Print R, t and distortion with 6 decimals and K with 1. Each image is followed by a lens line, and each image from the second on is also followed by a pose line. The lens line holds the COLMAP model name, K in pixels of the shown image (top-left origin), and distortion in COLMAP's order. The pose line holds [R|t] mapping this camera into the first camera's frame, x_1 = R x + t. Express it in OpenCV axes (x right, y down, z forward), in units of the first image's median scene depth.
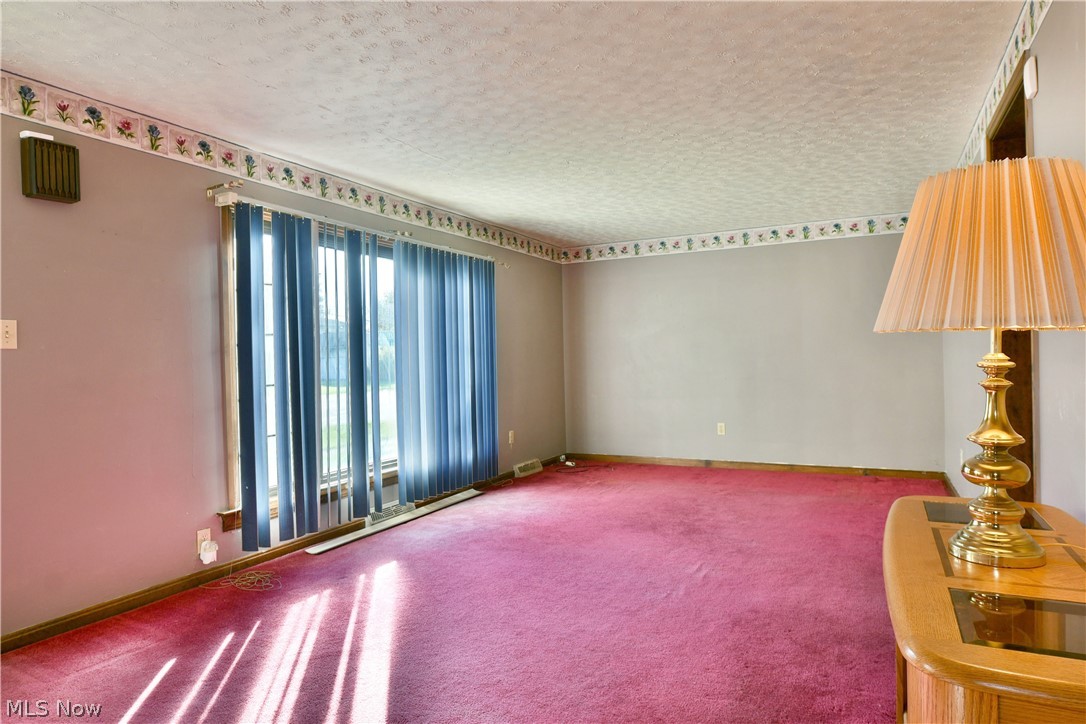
lens RADIAL K [[677.6, 0, 530.5], [0, 677.6, 366.1], [0, 0, 1]] dist [-0.013489, -0.005430]
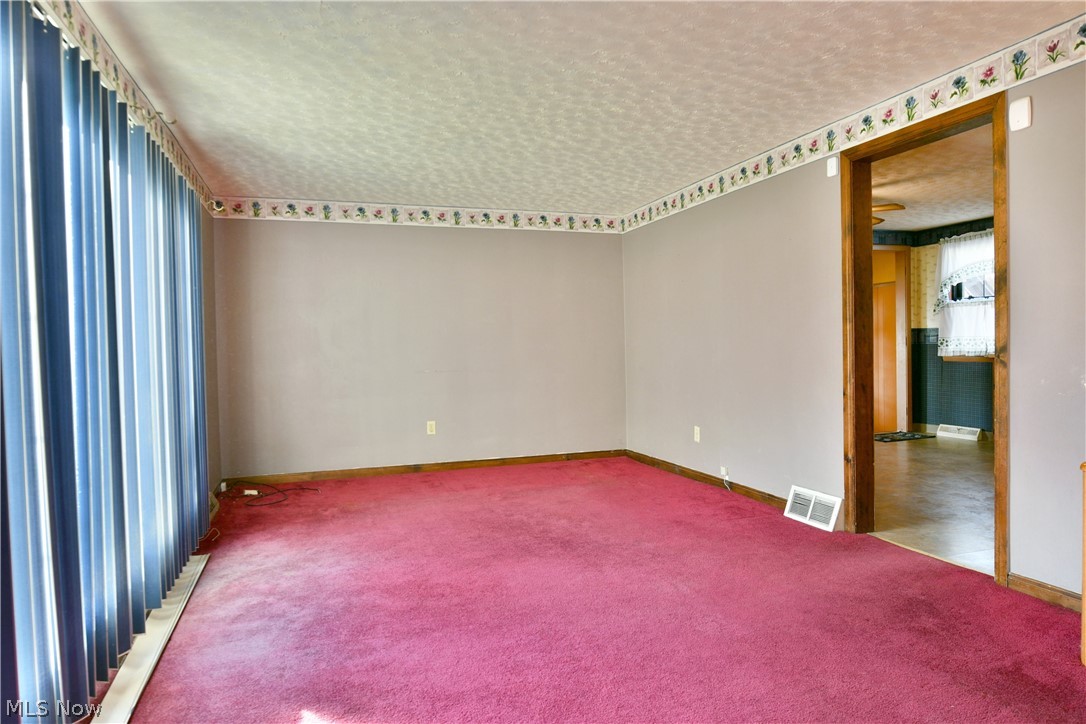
lens RADIAL K [[677.6, 0, 523.3], [0, 677.6, 362.7], [0, 0, 1]] dist [-0.013489, -0.005430]
pose [[0.680986, -0.010619, 0.732219, -0.425111], [0.010617, 0.999933, 0.004627, 0.006433], [-0.732219, 0.004623, 0.681053, 0.448207]]
